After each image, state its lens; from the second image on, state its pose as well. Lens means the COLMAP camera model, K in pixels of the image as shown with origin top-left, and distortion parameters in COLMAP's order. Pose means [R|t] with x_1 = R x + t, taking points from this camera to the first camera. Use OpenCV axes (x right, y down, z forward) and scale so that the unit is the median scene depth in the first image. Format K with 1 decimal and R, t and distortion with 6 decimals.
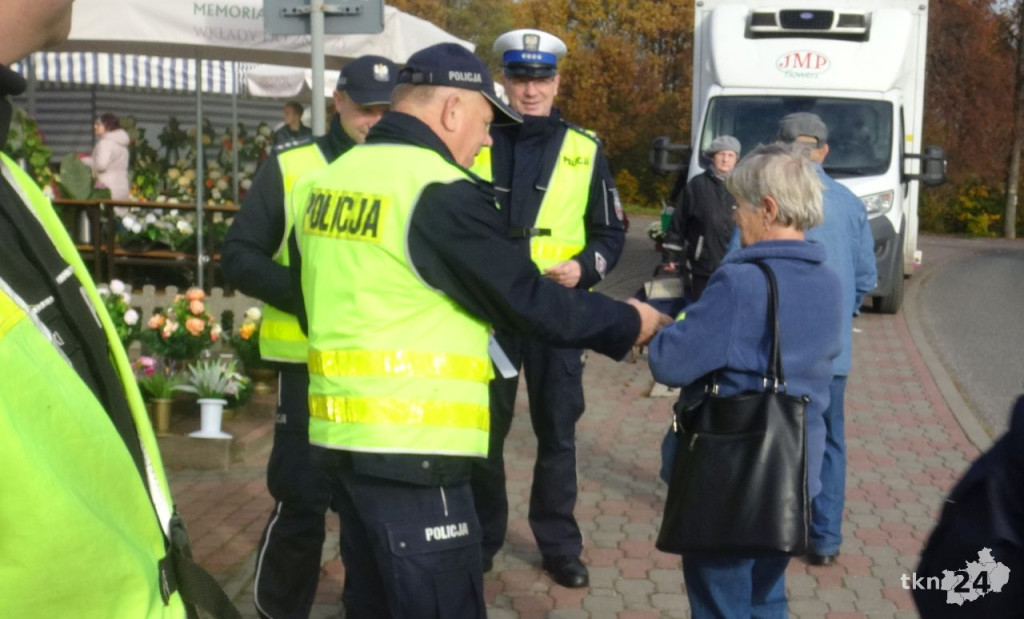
lens RADIAL K [[1123.2, 0, 512.4], [0, 1123.2, 310.7], [0, 0, 1]] dist [0.022118, 0.000000]
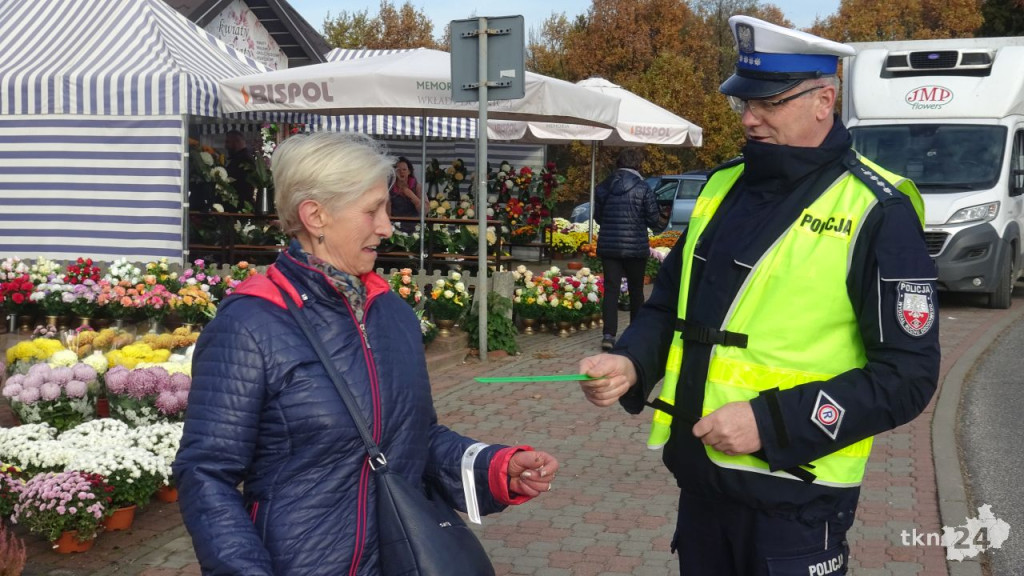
lens RADIAL K [[1815.8, 0, 531.4], [0, 1815.8, 234.9], [0, 0, 1]] dist [0.054357, 0.000000]
pose [[0.948197, -0.016026, -0.317278, 0.464147], [-0.025226, 0.991775, -0.125485, 0.169695], [0.316679, 0.126988, 0.939994, -0.887481]]
